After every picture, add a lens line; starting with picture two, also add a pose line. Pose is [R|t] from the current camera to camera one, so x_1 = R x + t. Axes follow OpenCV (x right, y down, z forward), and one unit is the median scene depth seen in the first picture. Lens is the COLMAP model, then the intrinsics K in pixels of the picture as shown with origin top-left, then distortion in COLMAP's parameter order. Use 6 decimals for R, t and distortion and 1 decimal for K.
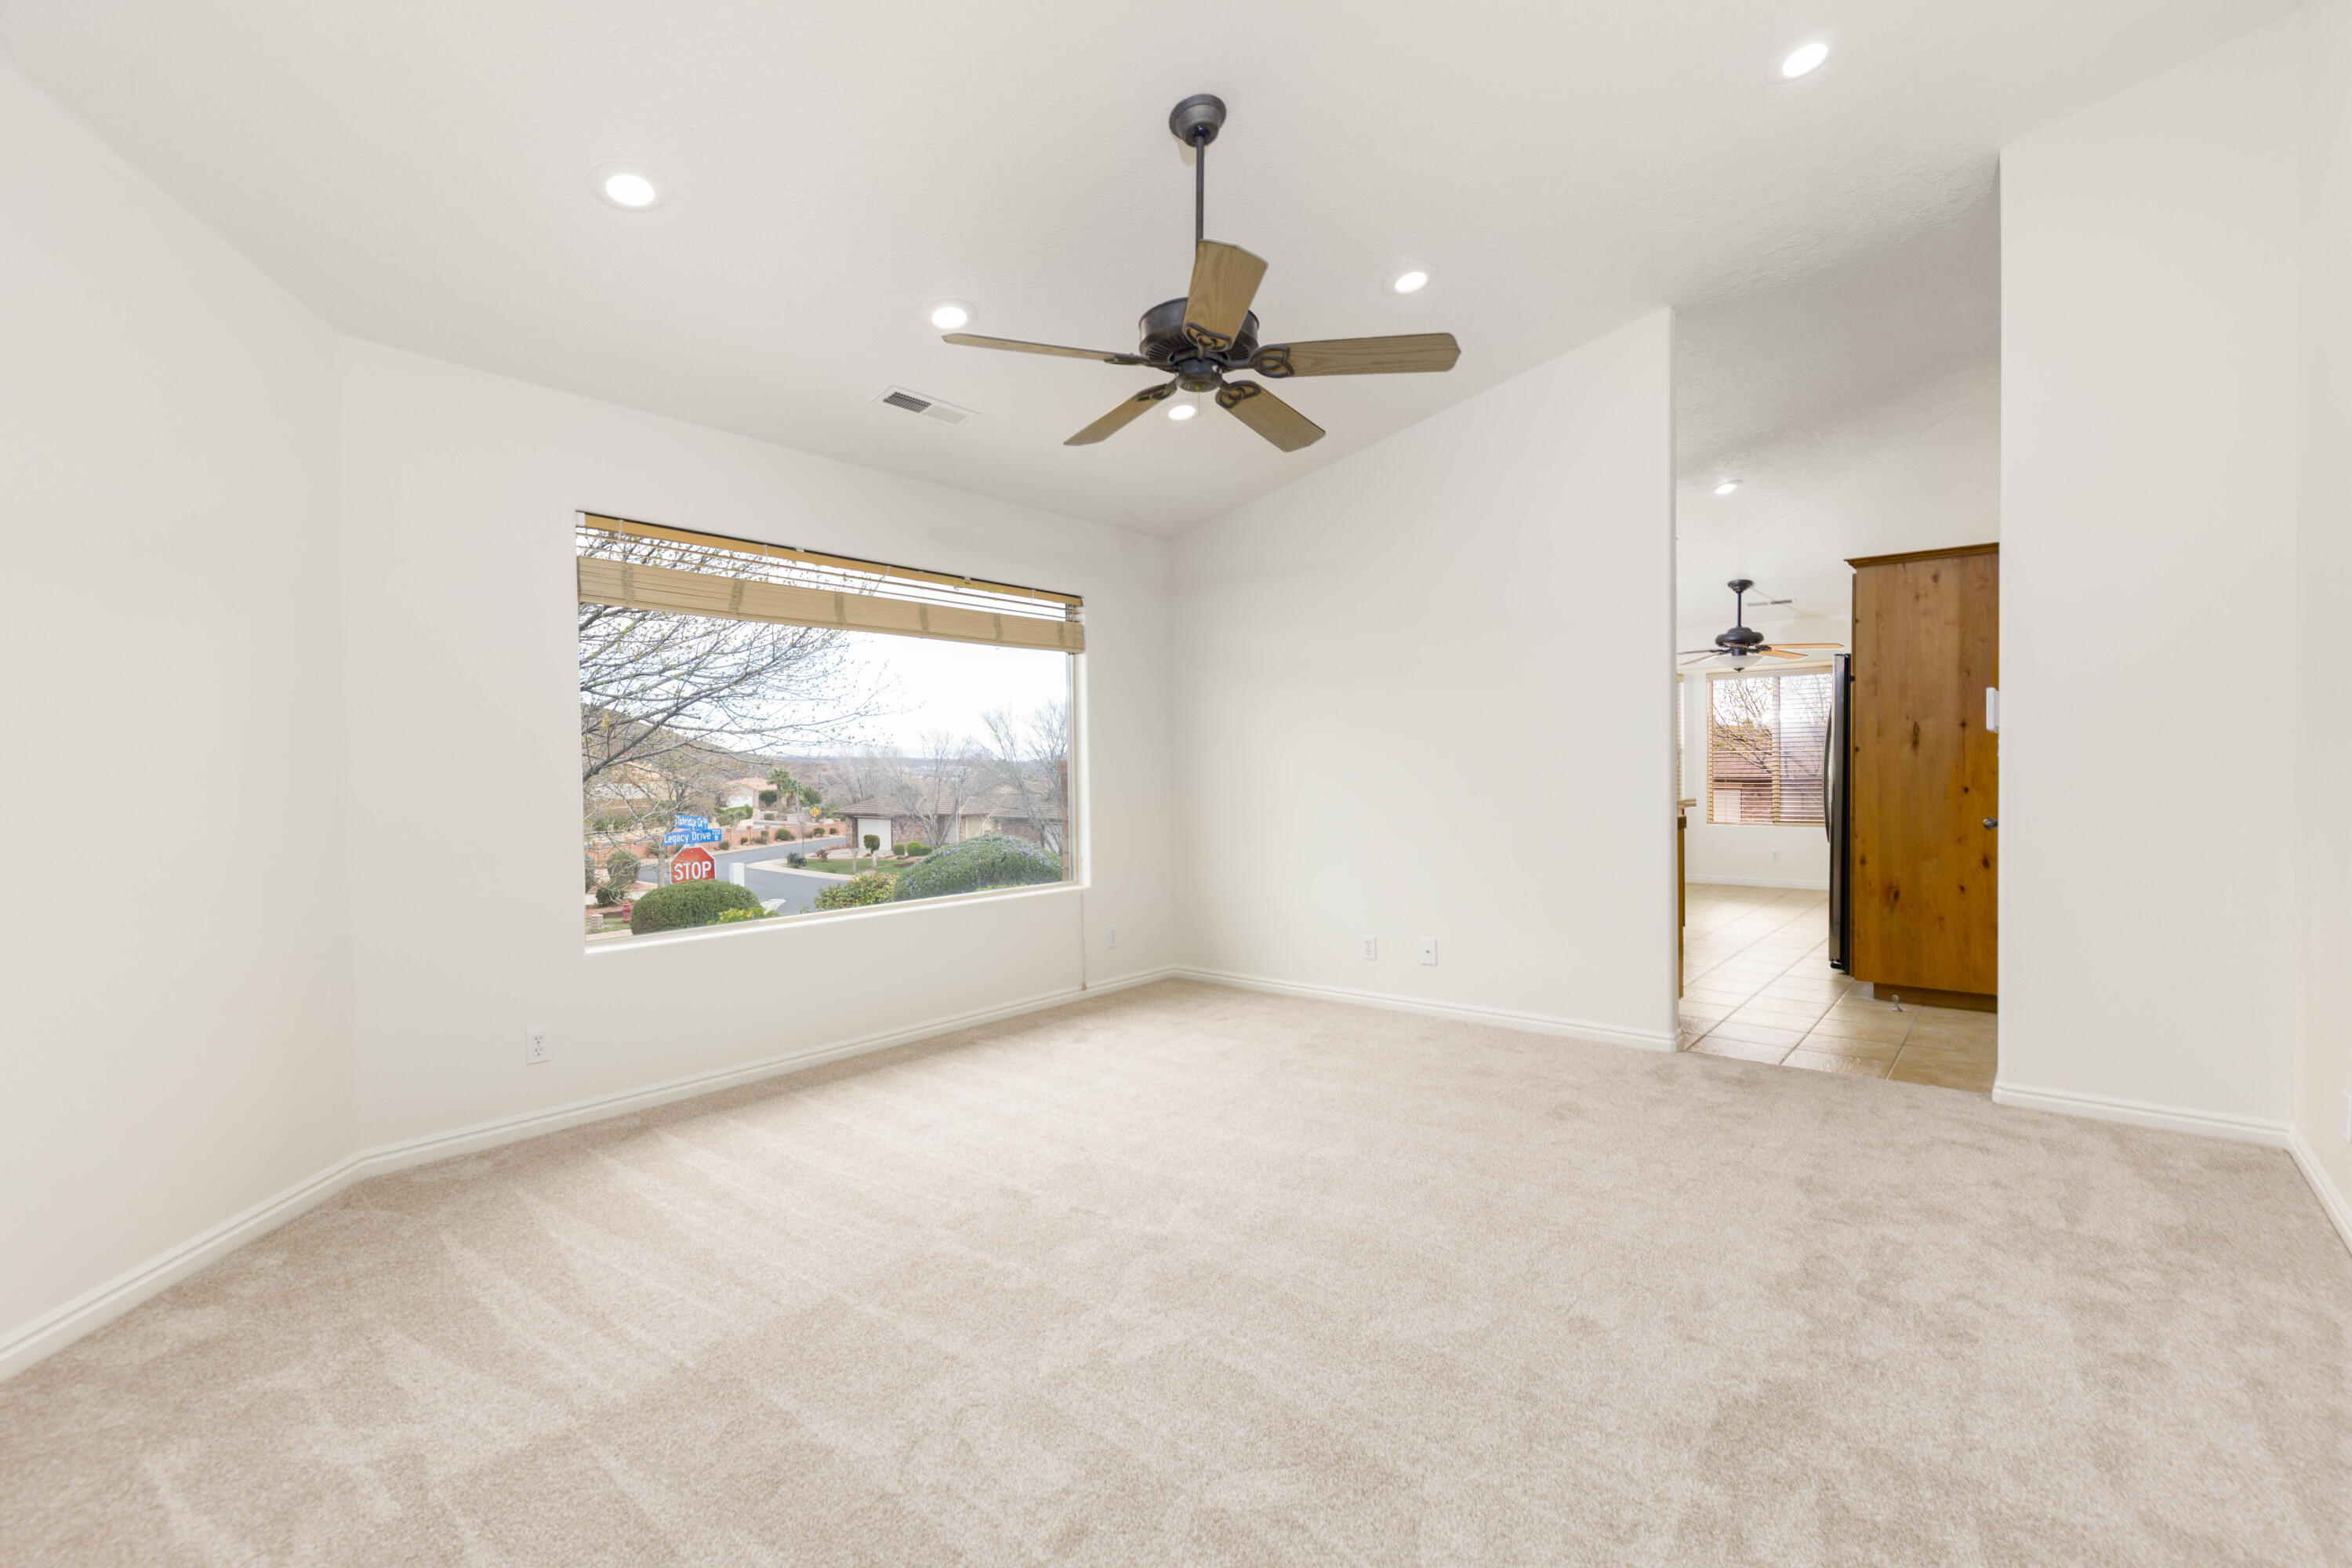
lens RADIAL K [[1052.5, 0, 1179.0], [0, 1052.5, 775.9], [0, 0, 1]] dist [0.000442, -0.000345]
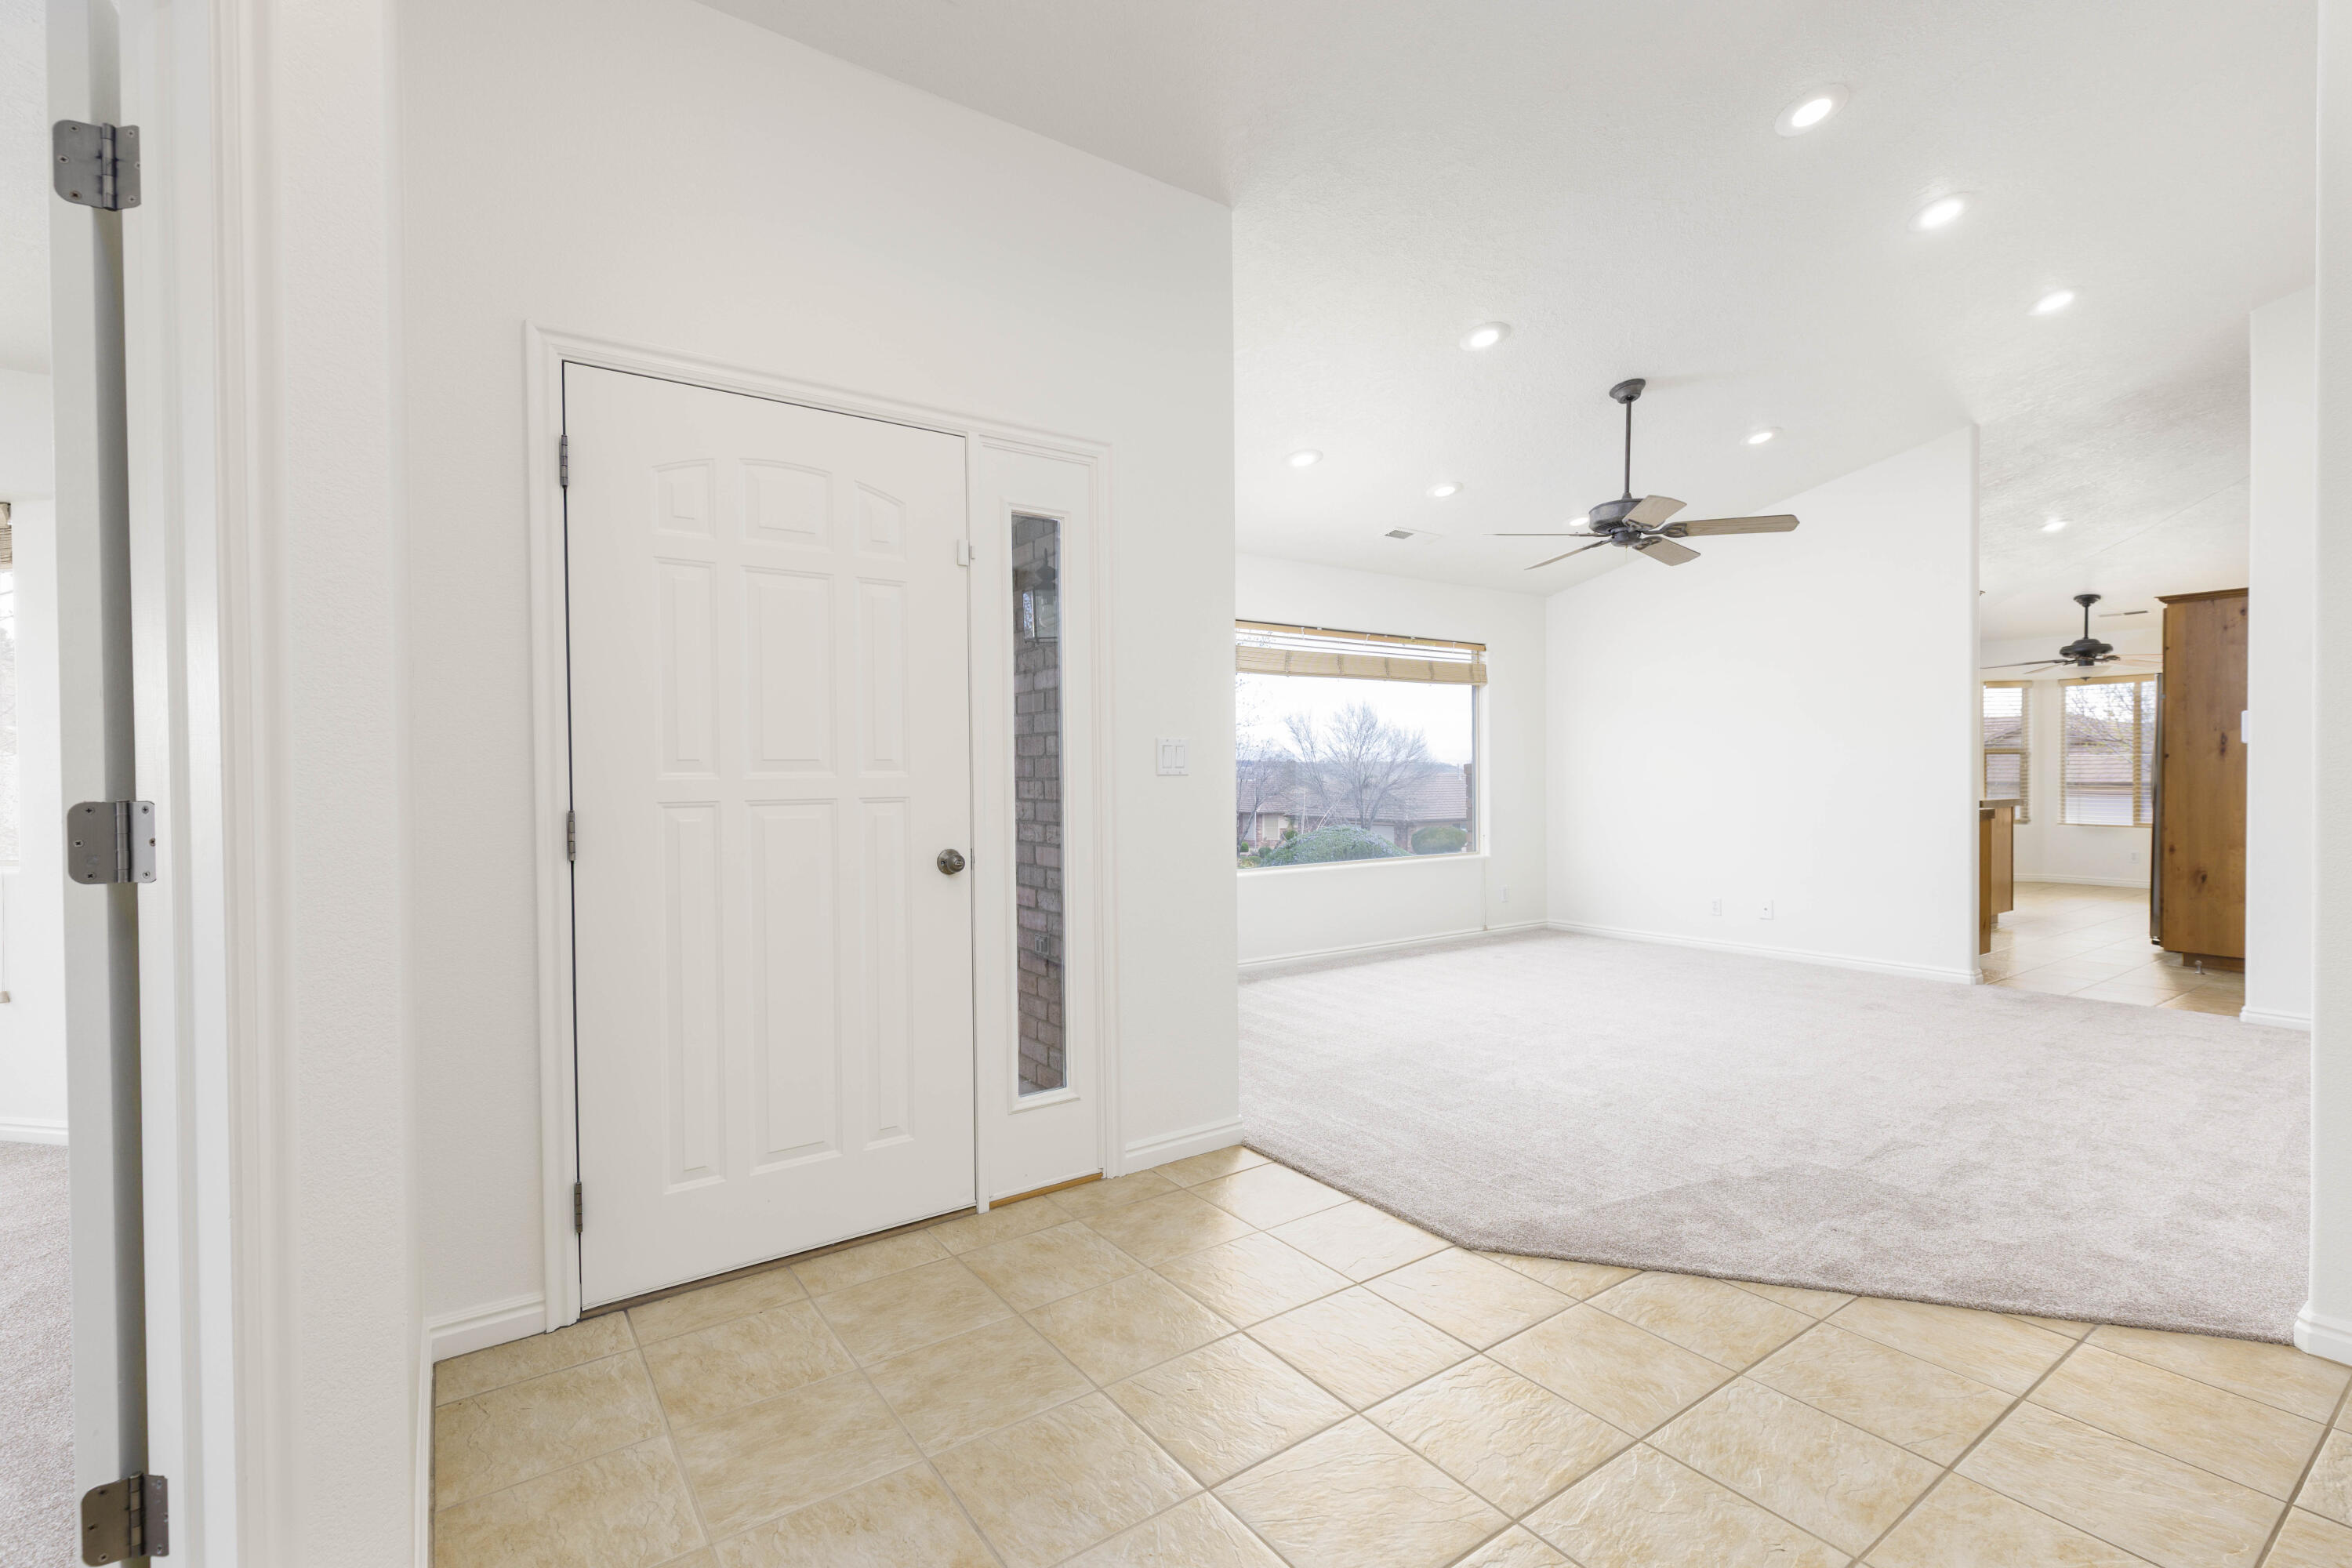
lens RADIAL K [[1052.5, 0, 1171.7], [0, 1052.5, 785.9], [0, 0, 1]] dist [0.000442, -0.000345]
pose [[0.964665, 0.007318, -0.263377, -0.123176], [-0.005049, 0.999944, 0.009291, 0.003482], [0.263431, -0.007632, 0.964648, -0.429993]]
